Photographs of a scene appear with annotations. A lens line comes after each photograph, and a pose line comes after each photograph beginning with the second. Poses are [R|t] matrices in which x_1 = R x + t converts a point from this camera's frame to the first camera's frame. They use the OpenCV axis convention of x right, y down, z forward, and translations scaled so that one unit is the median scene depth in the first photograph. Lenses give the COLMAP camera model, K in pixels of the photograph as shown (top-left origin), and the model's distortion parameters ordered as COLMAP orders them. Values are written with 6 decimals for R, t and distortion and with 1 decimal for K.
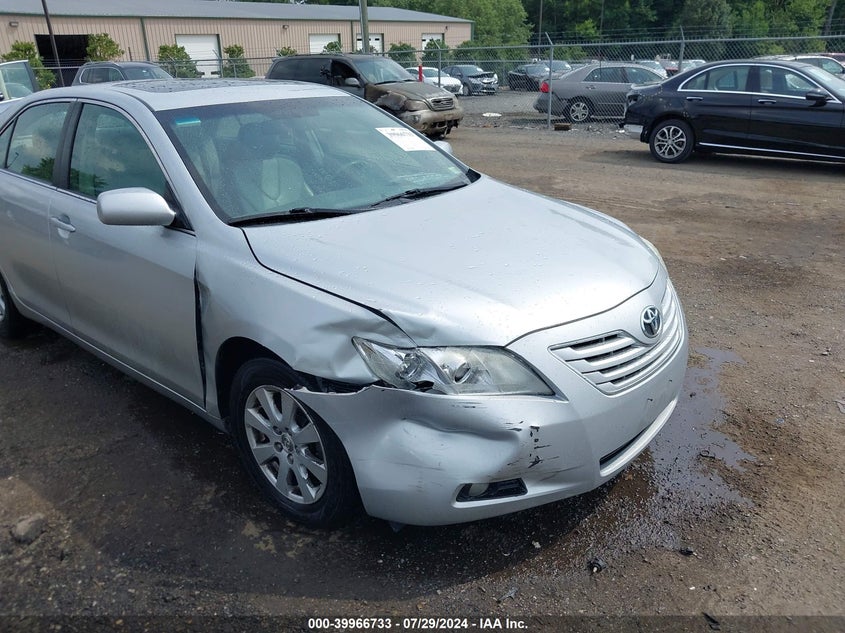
lens RADIAL K [[708.1, 0, 422.5], [0, 708.1, 316.5], [0, 0, 1]] dist [-0.003030, -0.019007]
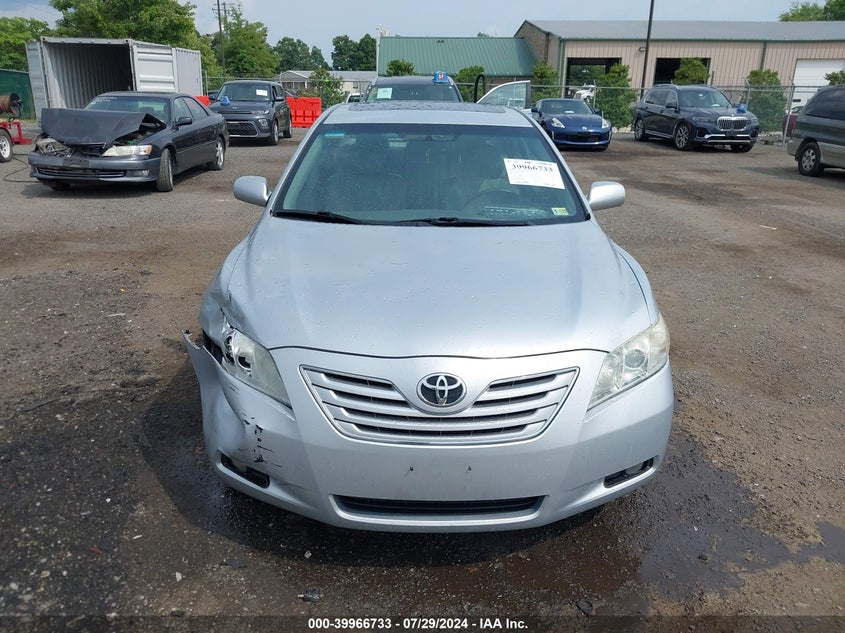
lens RADIAL K [[697.6, 0, 422.5], [0, 697.6, 316.5], [0, 0, 1]] dist [0.027451, -0.003704]
pose [[0.655147, 0.272490, -0.704650, 0.786667], [-0.291275, 0.951688, 0.097208, -0.139435], [0.697095, 0.141562, 0.702865, 0.300684]]
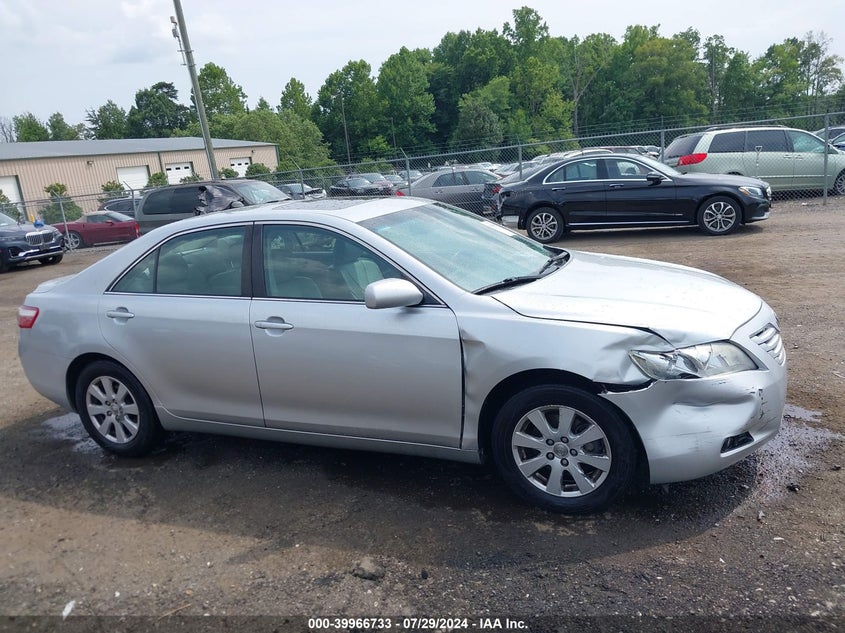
lens RADIAL K [[708.1, 0, 422.5], [0, 708.1, 316.5], [0, 0, 1]] dist [-0.003030, -0.019007]
pose [[0.951536, -0.136117, 0.275773, -0.684584], [0.176294, 0.976180, -0.126464, 0.053860], [-0.251990, 0.168952, 0.952867, -0.188623]]
